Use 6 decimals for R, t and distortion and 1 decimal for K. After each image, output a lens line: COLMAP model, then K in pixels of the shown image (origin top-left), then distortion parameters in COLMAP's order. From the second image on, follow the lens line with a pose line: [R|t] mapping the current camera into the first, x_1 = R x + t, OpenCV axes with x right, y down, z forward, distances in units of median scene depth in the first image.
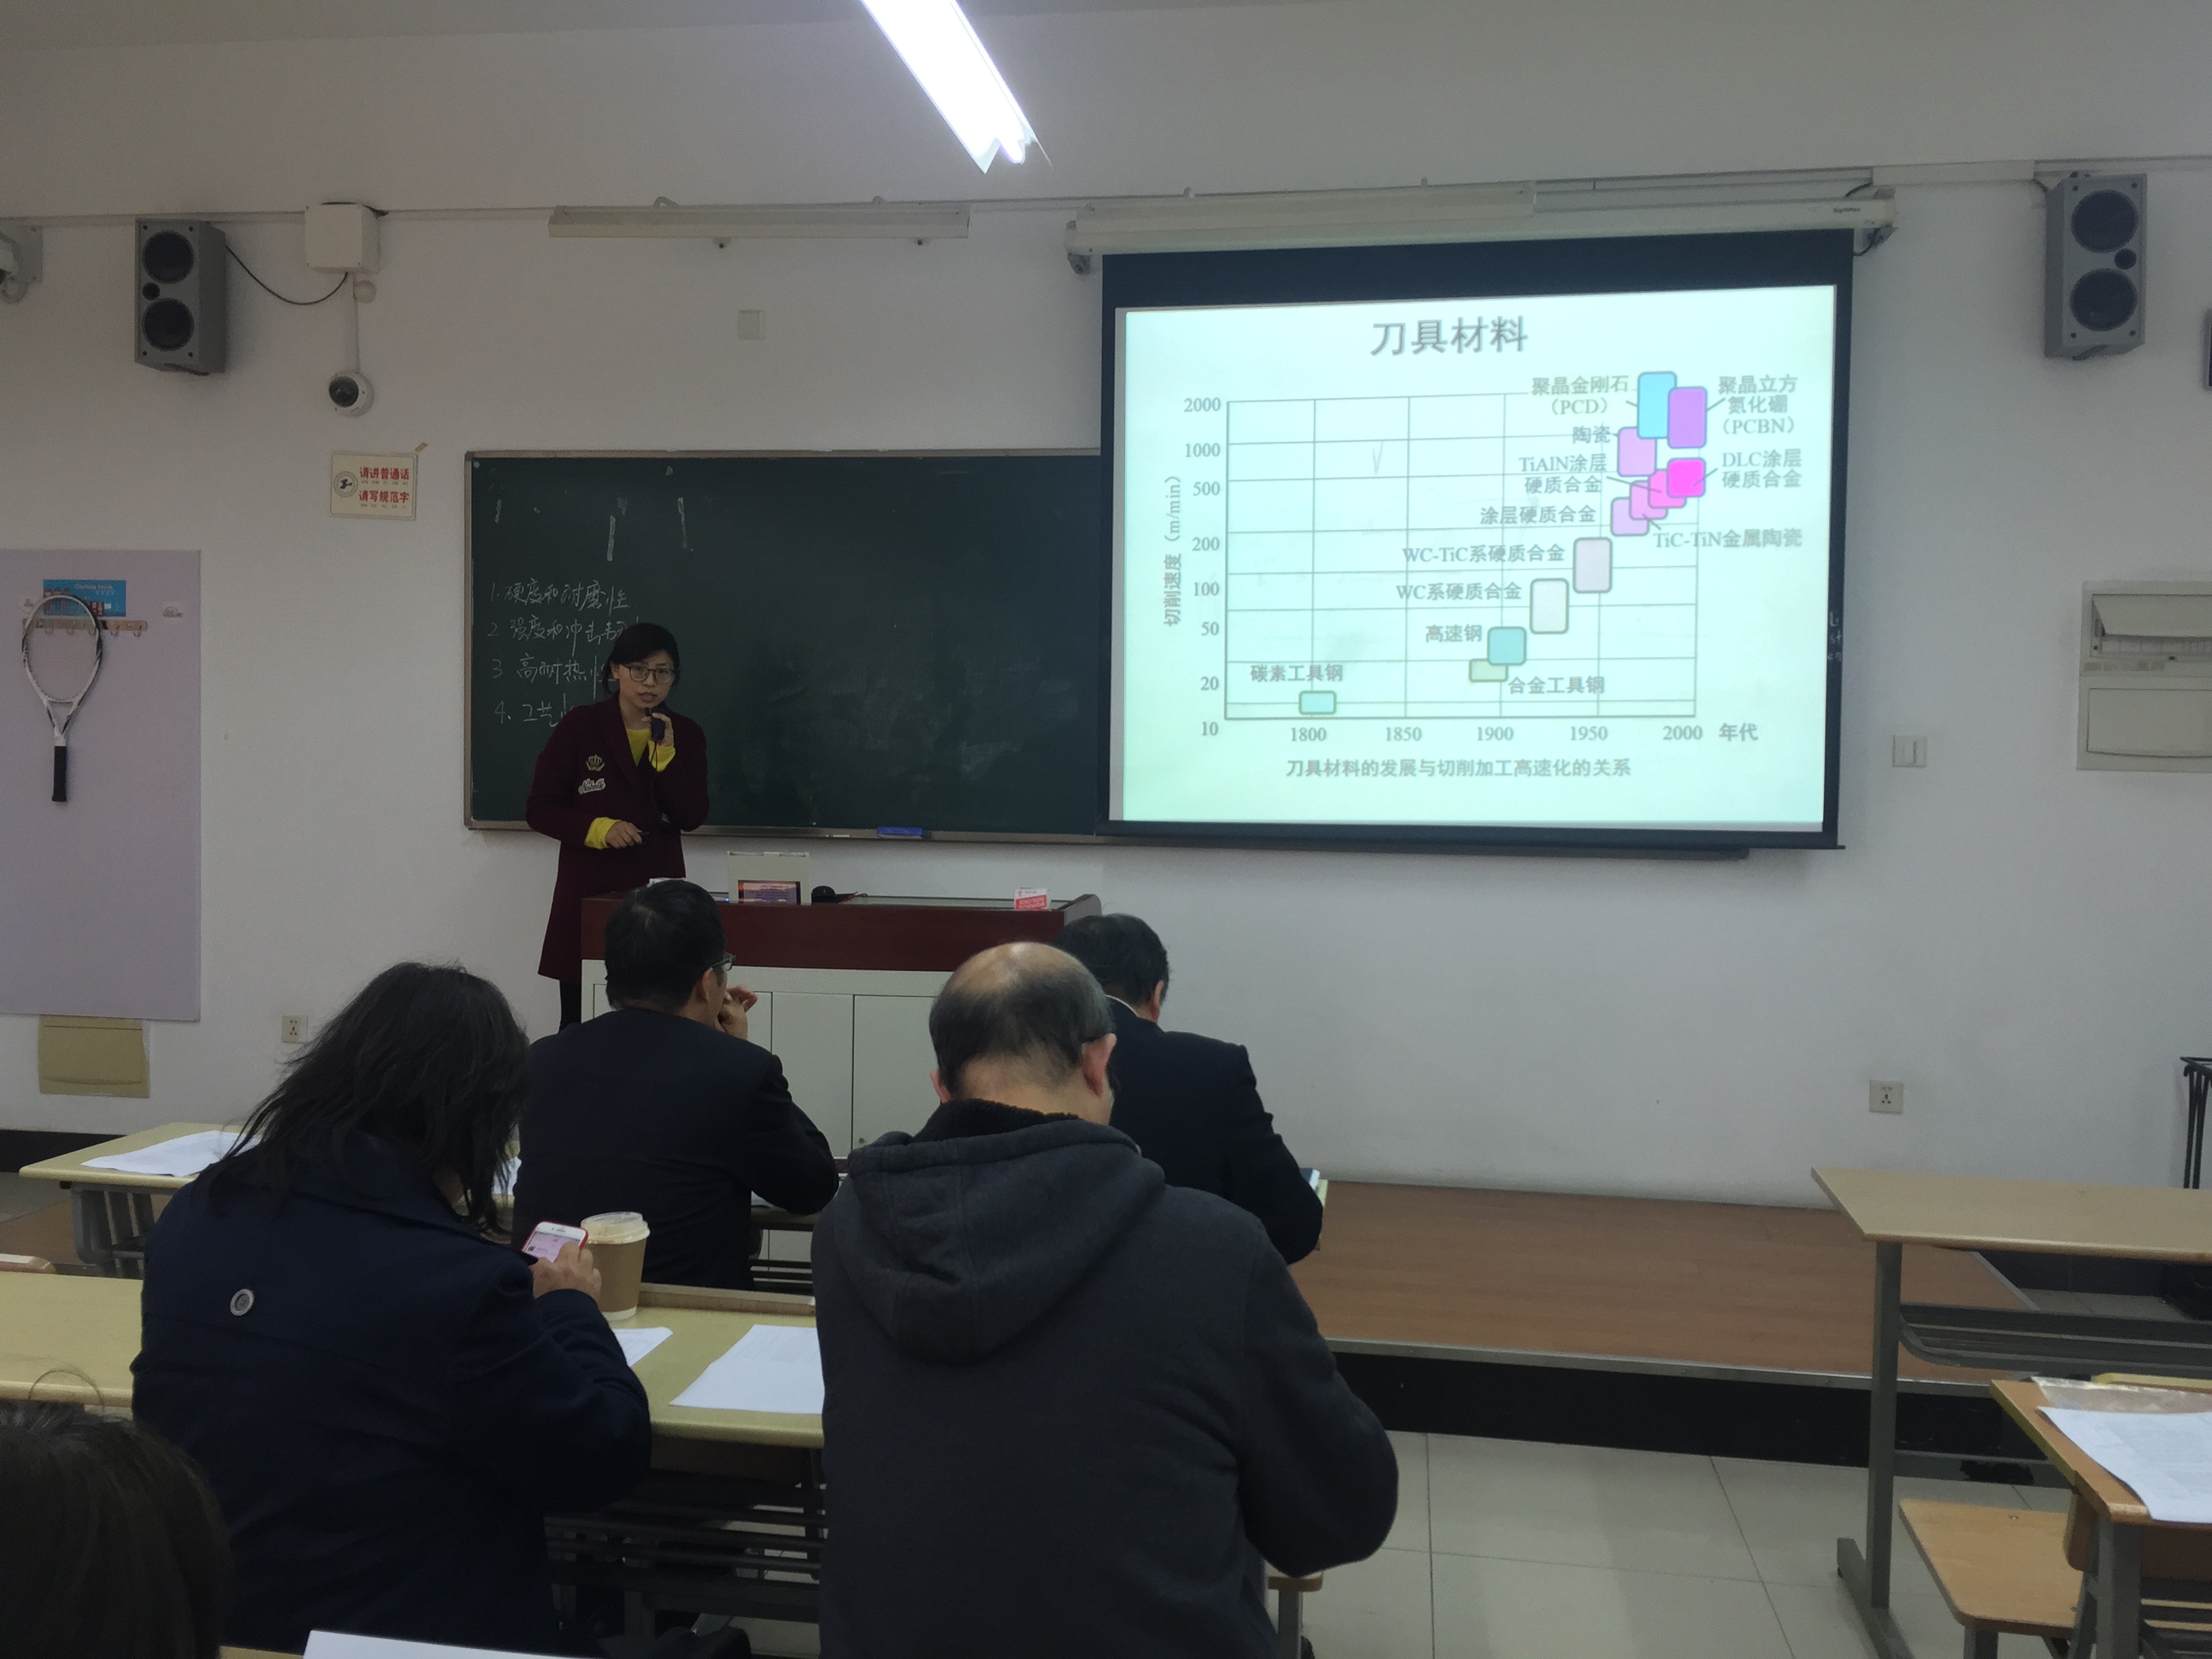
lens RADIAL K [[1872.1, 0, 1106.5], [0, 1872.1, 805.7], [0, 0, 1]] dist [0.064153, -0.095539]
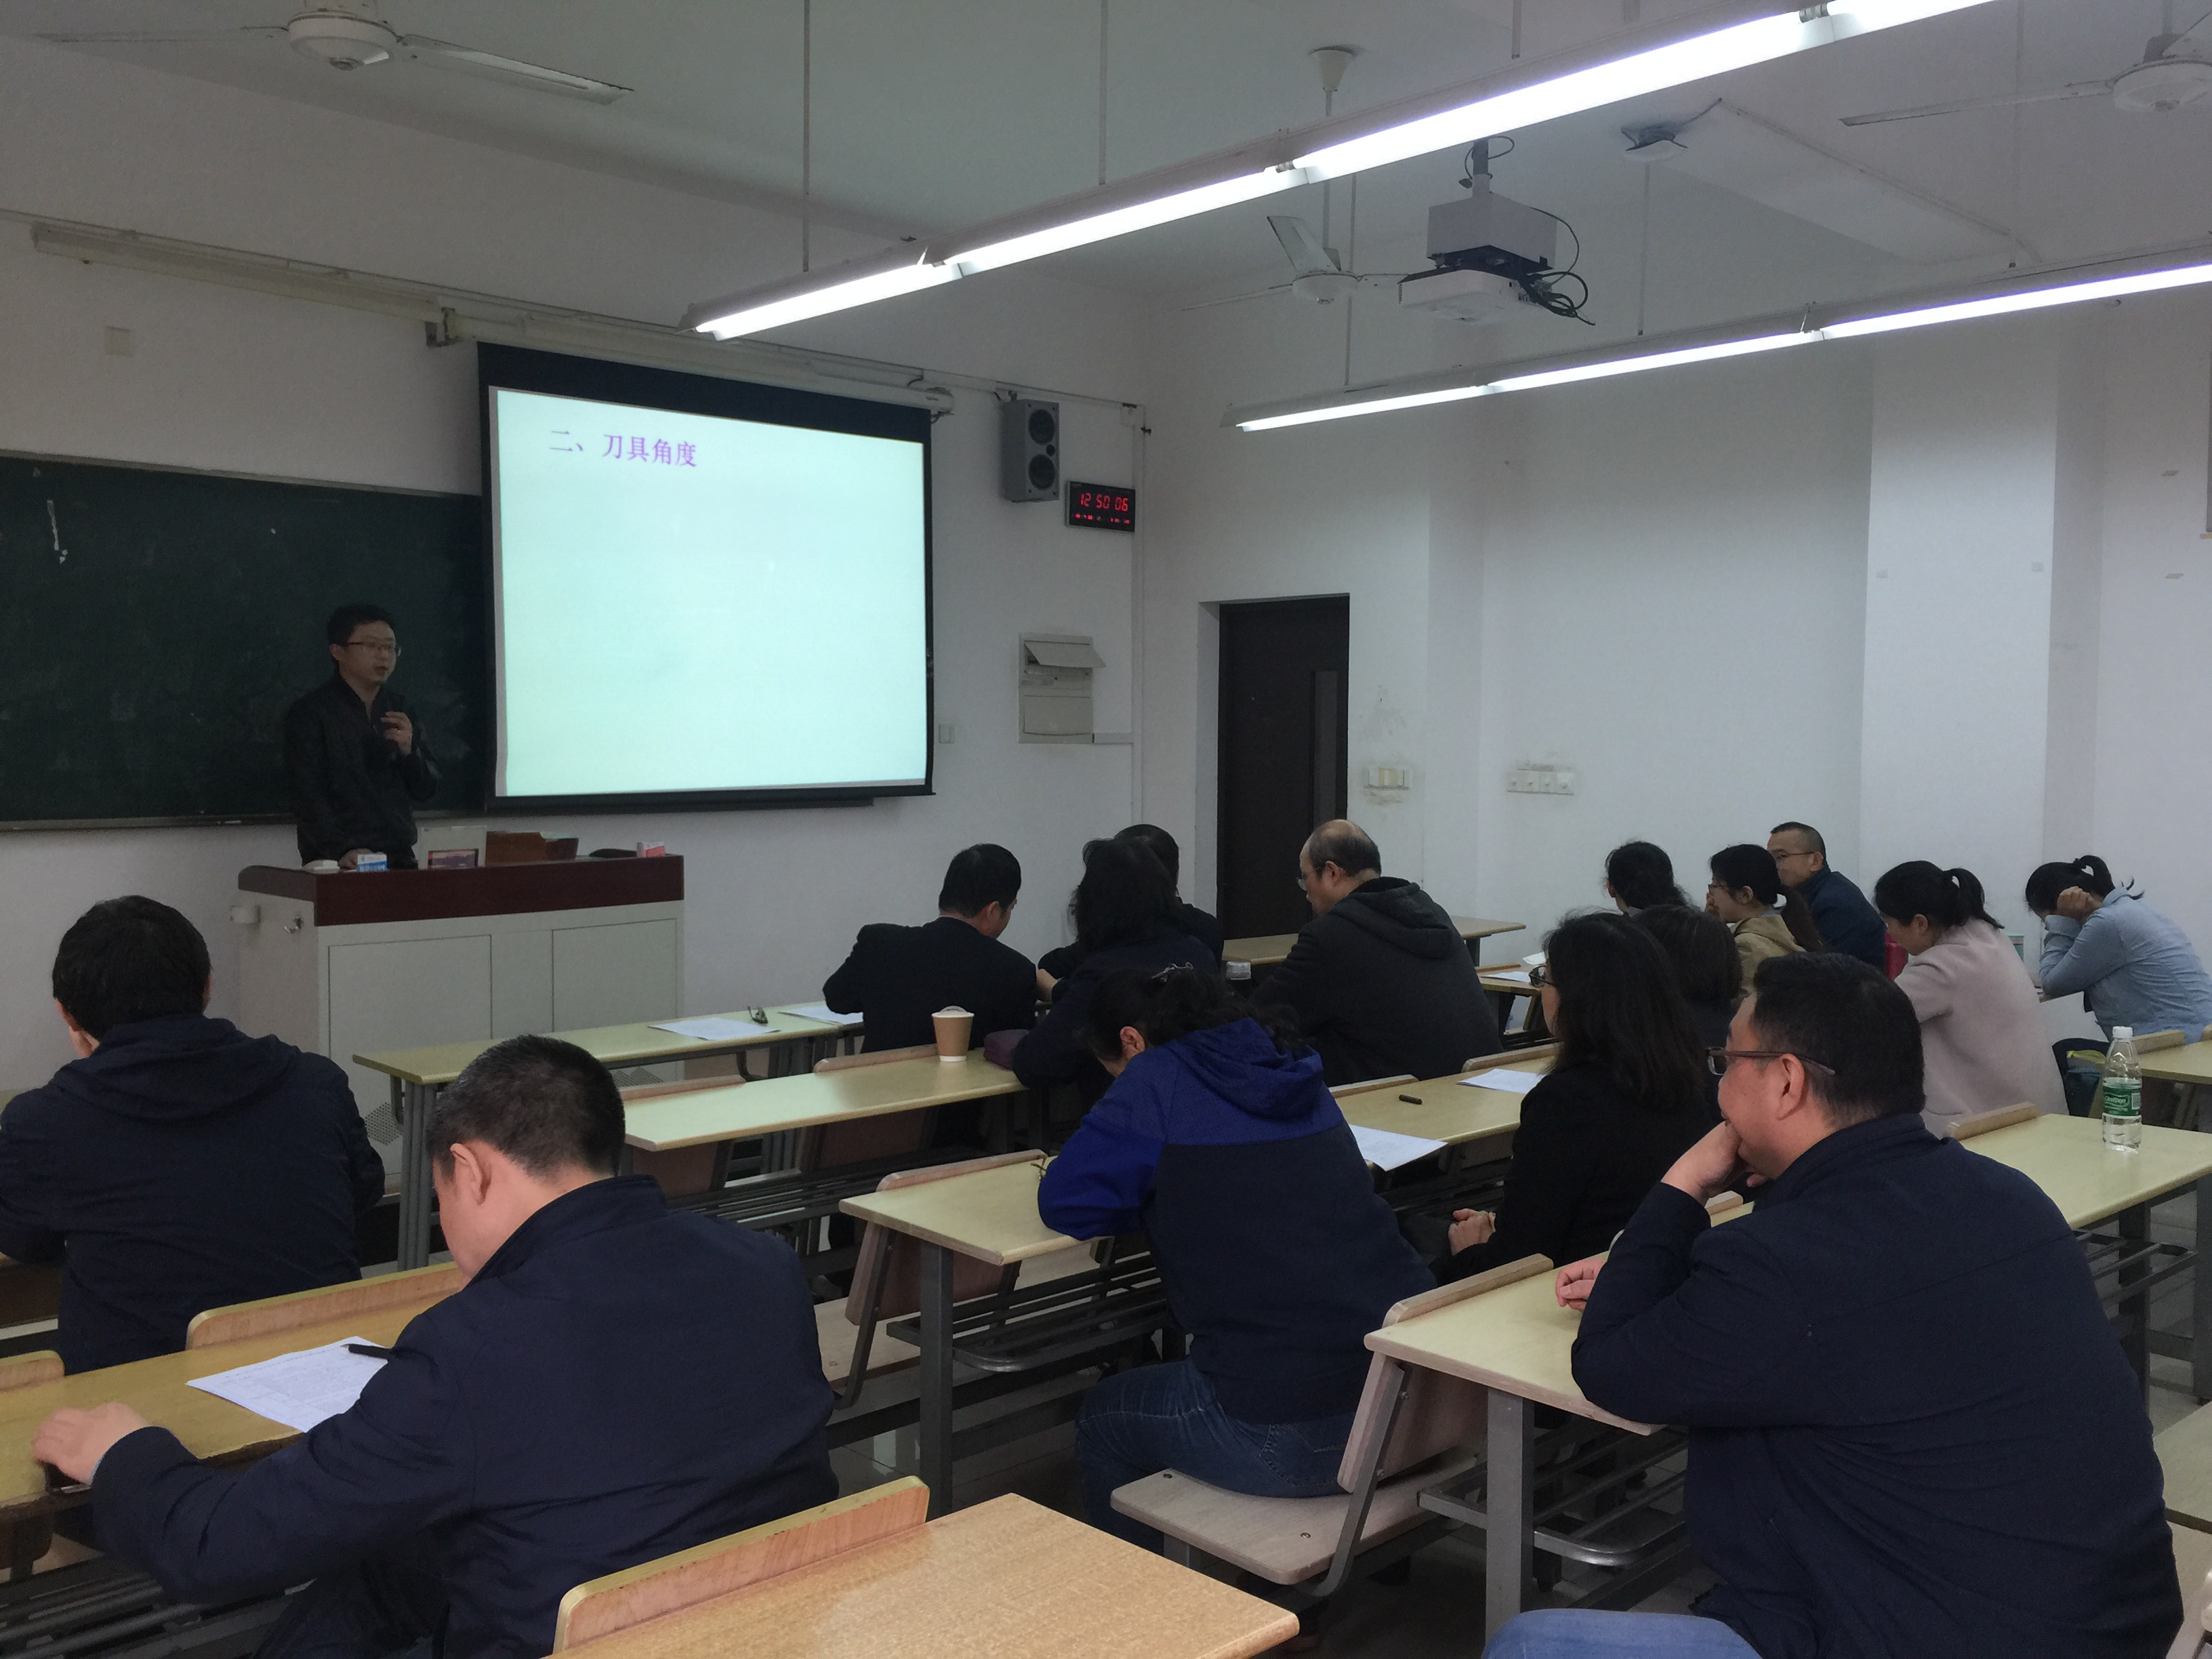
lens RADIAL K [[1872.1, 0, 1101.9], [0, 1872.1, 825.7], [0, 0, 1]] dist [0.064153, -0.095539]
pose [[0.606416, -0.052630, 0.793404, -0.719423], [0.035461, 0.998604, 0.039138, -0.007467], [-0.794357, 0.004401, 0.607436, -0.077698]]
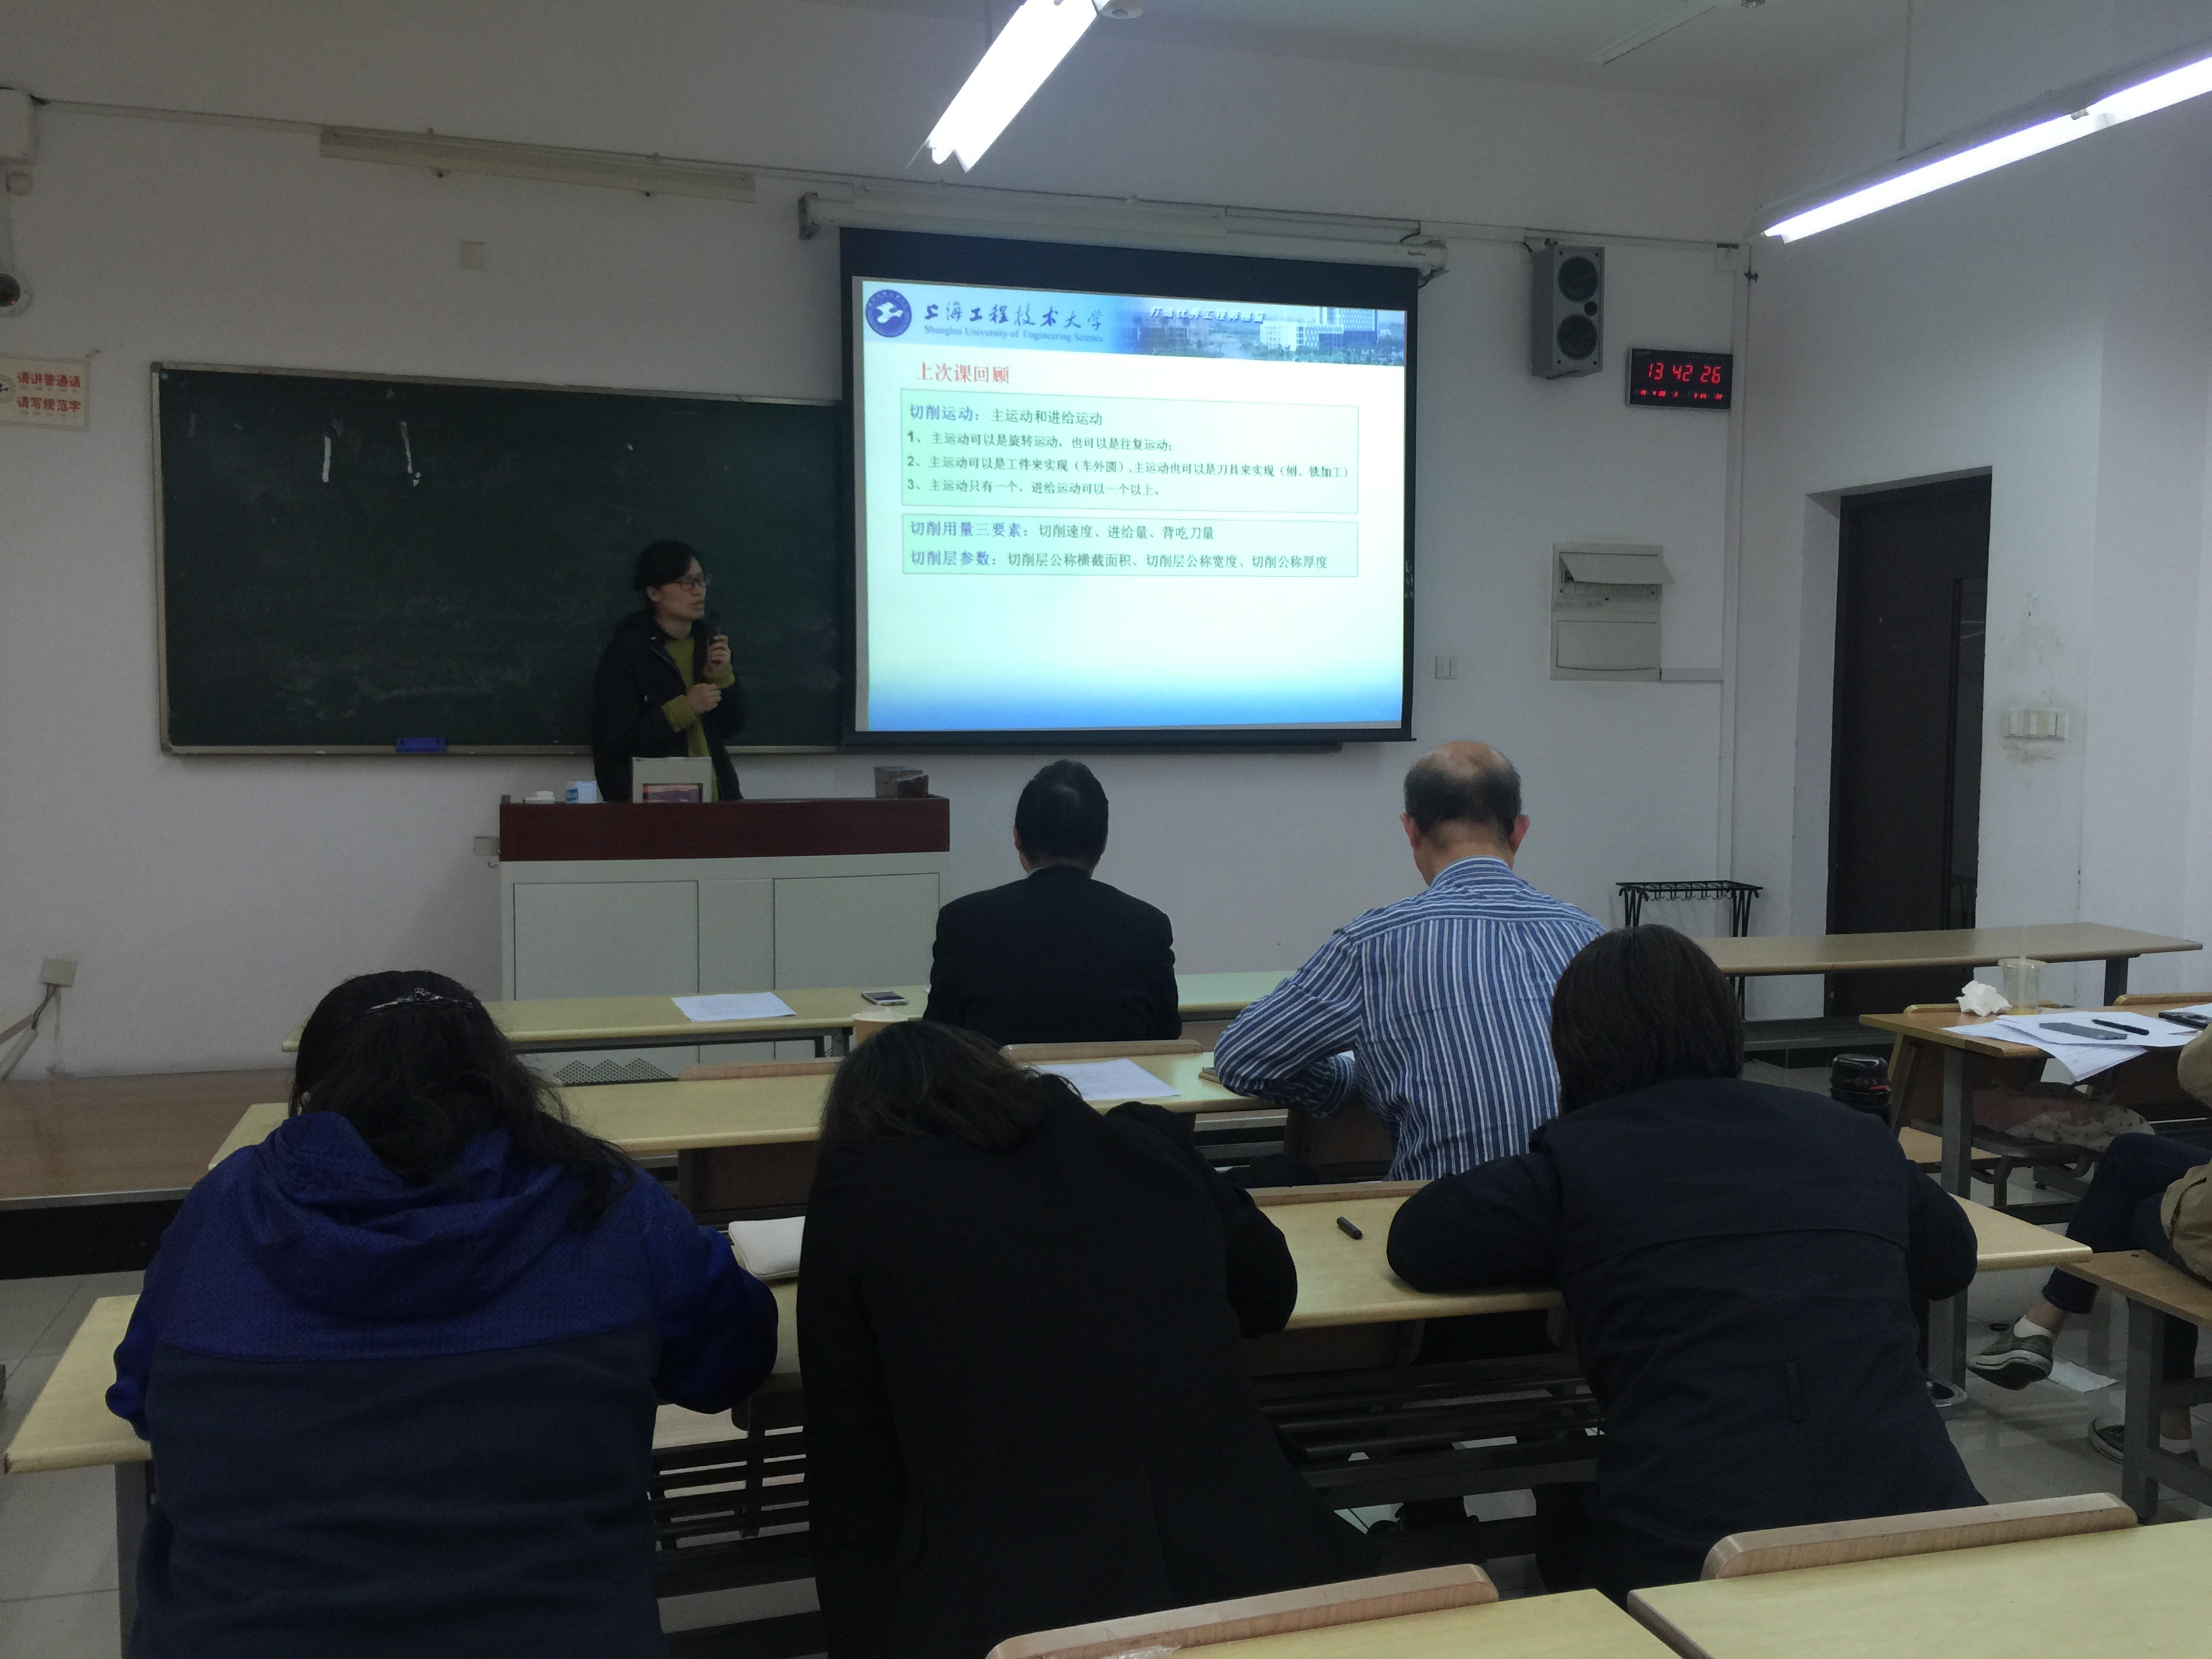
lens RADIAL K [[1872.1, 0, 1110.1], [0, 1872.1, 813.7], [0, 0, 1]] dist [0.064153, -0.095539]
pose [[0.901261, -0.037371, 0.431661, -0.337538], [0.023645, 0.999031, 0.037124, 0.018335], [-0.432630, -0.023252, 0.901272, -0.086679]]
